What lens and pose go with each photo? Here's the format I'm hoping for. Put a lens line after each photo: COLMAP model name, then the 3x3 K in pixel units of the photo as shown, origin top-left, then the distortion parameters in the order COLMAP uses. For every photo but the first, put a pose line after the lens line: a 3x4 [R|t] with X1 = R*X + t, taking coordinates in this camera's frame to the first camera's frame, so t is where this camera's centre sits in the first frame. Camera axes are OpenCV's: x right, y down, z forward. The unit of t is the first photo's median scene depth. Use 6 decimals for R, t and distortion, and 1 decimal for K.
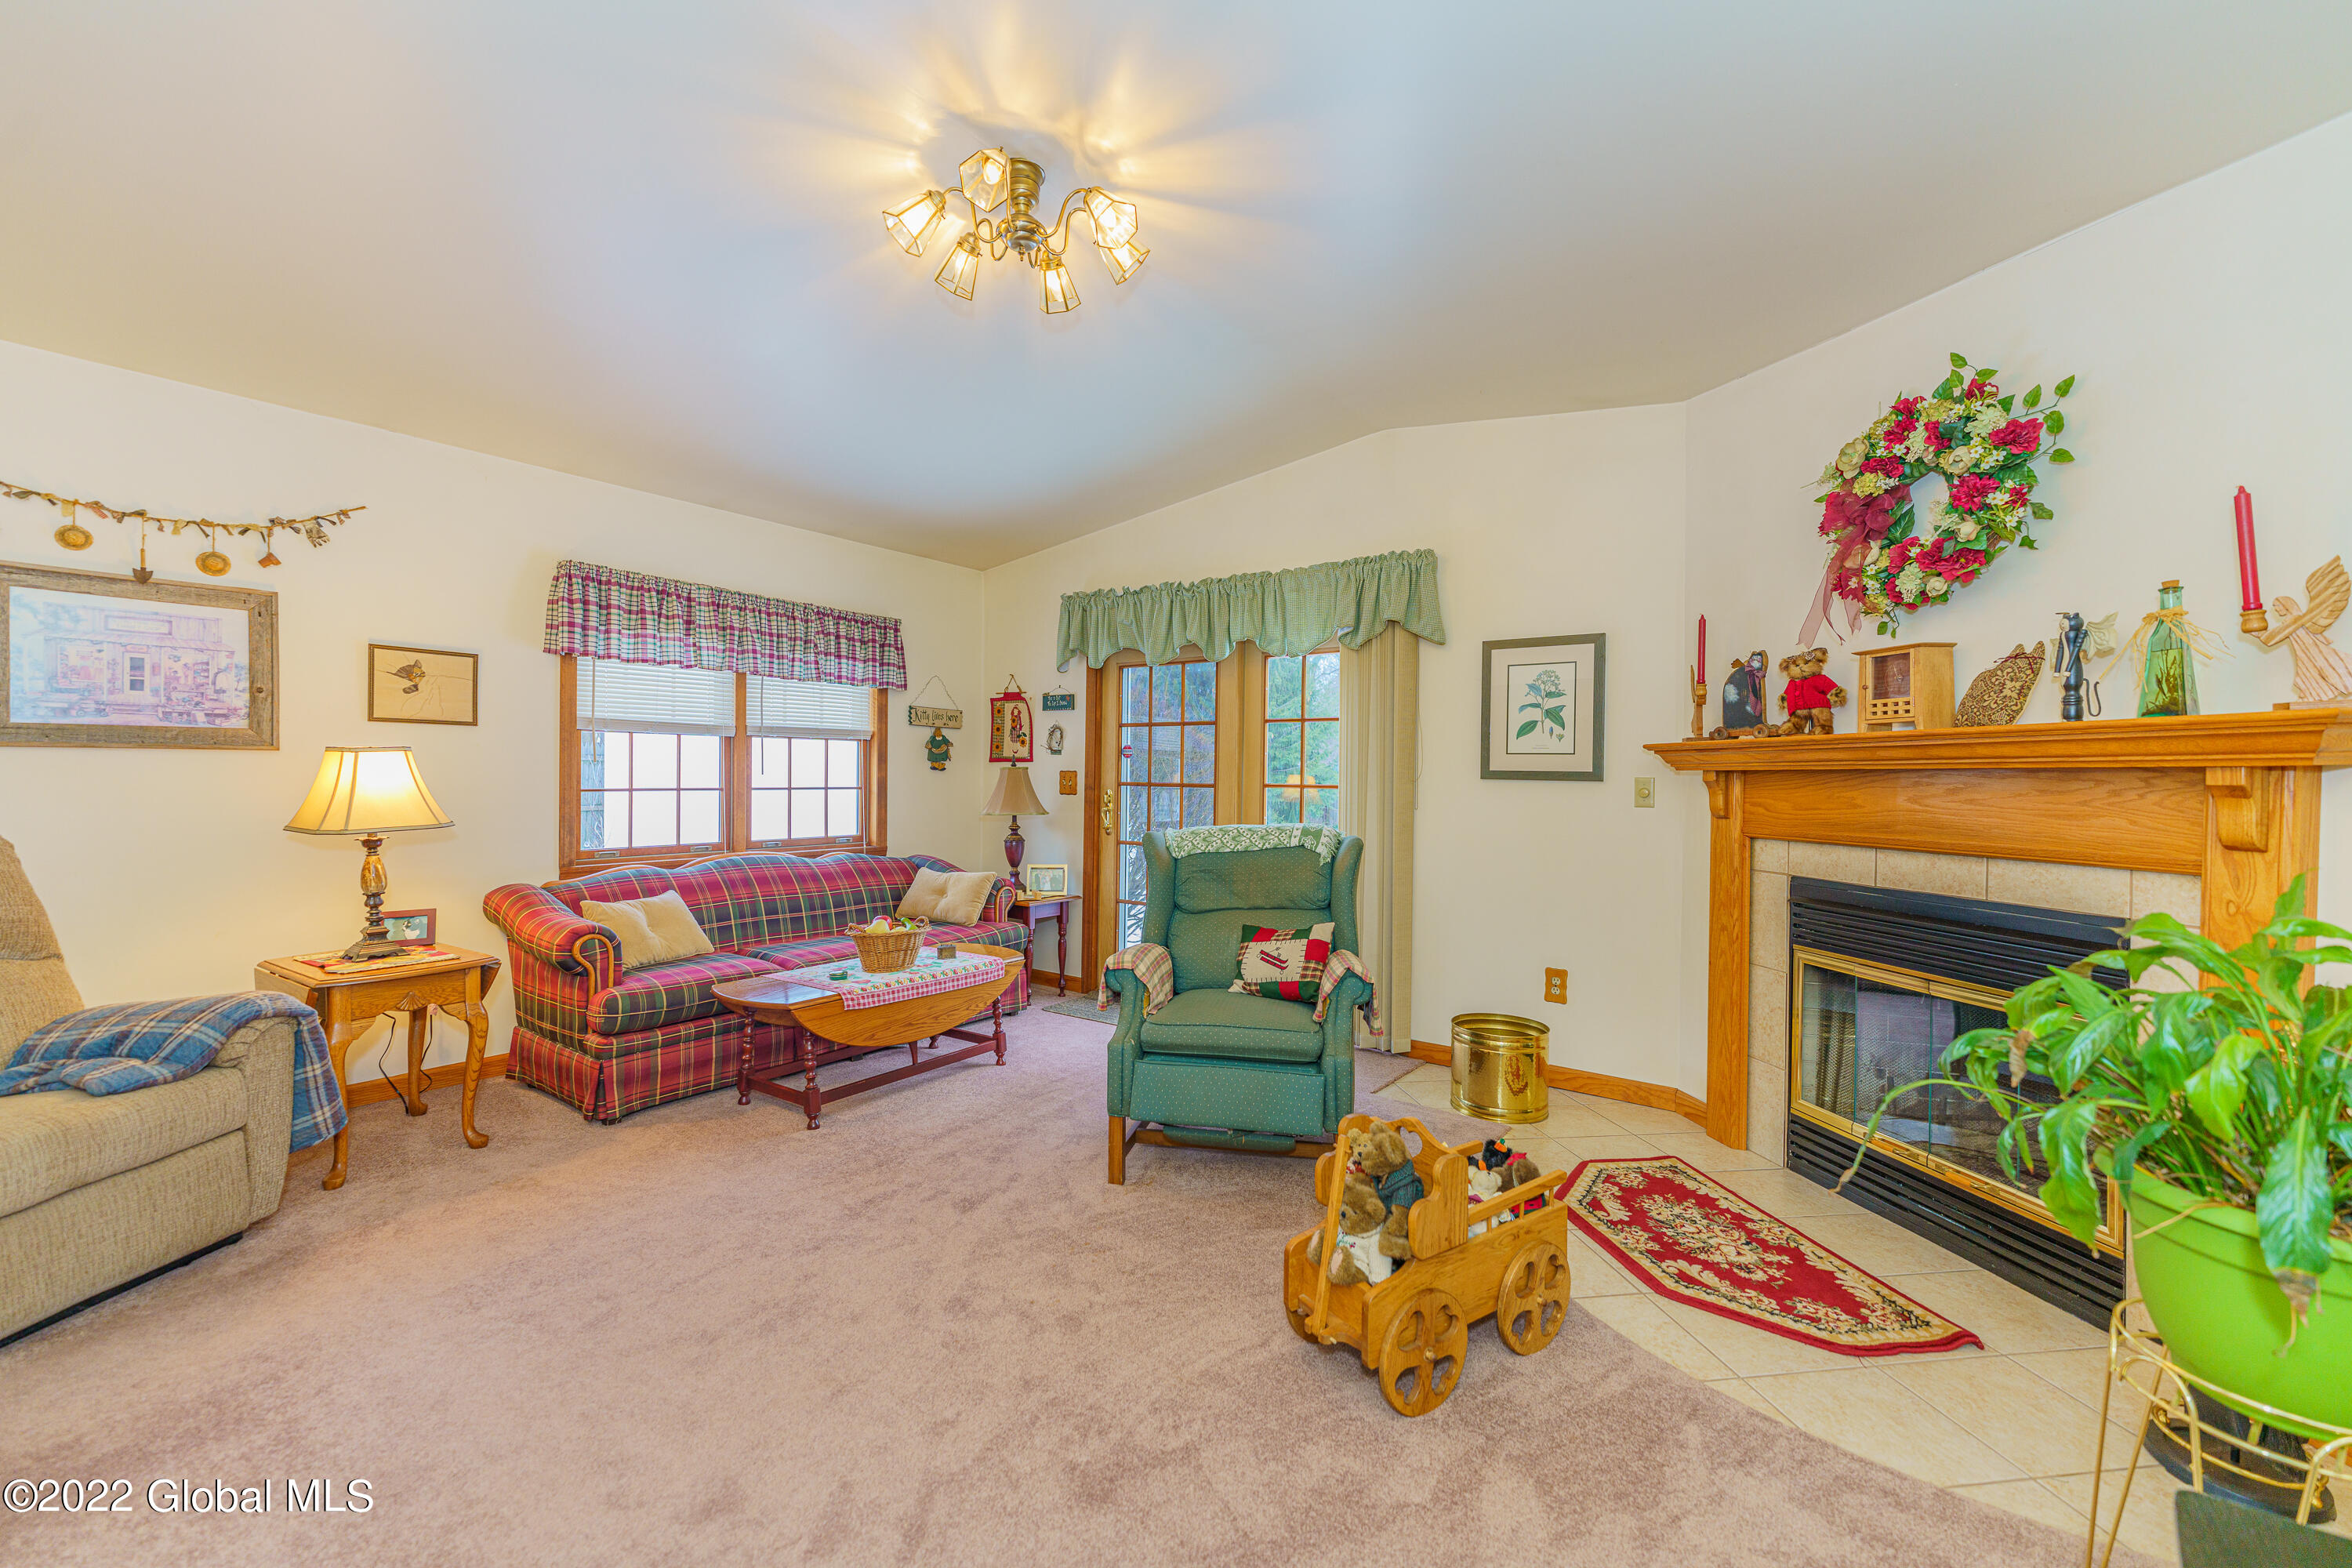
lens RADIAL K [[934.0, 0, 1168.1], [0, 934.0, 776.6], [0, 0, 1]] dist [0.001293, -0.000633]
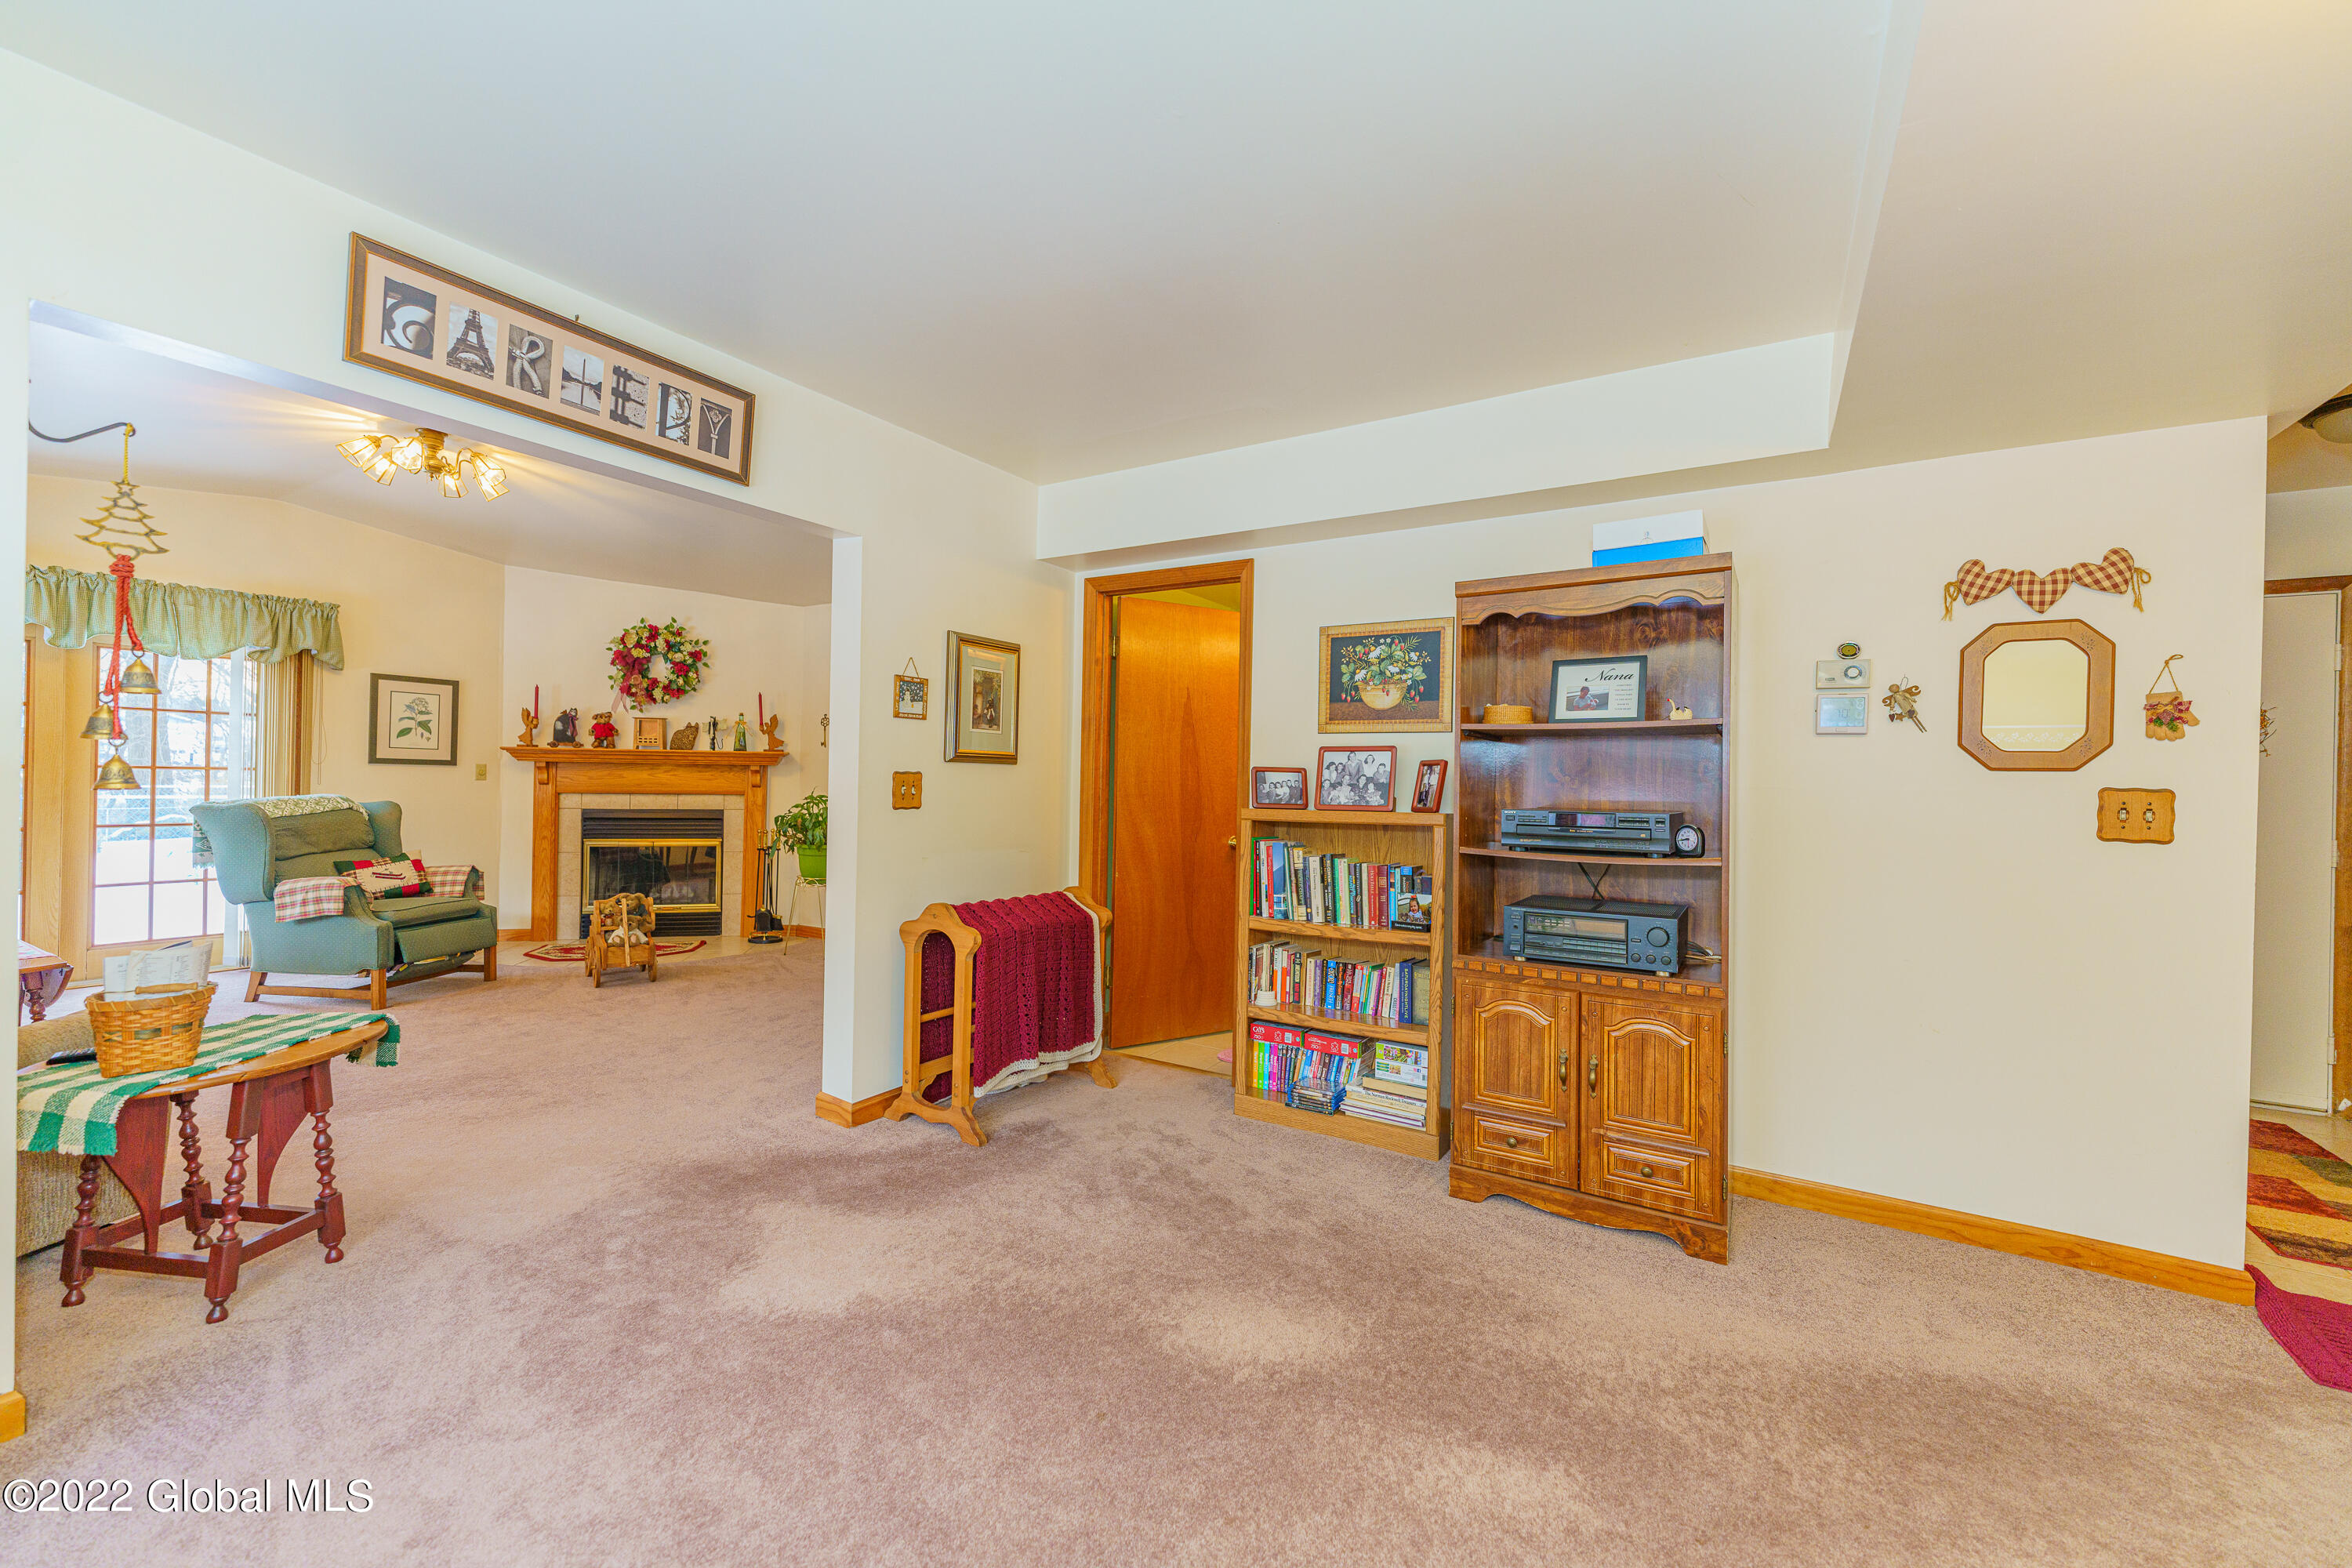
lens RADIAL K [[934.0, 0, 1175.4], [0, 934.0, 779.6], [0, 0, 1]] dist [0.001293, -0.000633]
pose [[-0.069604, -0.012386, 0.997498, -1.447643], [-0.018612, 0.999765, 0.011116, -0.014050], [-0.997401, -0.017791, -0.069818, -0.229001]]
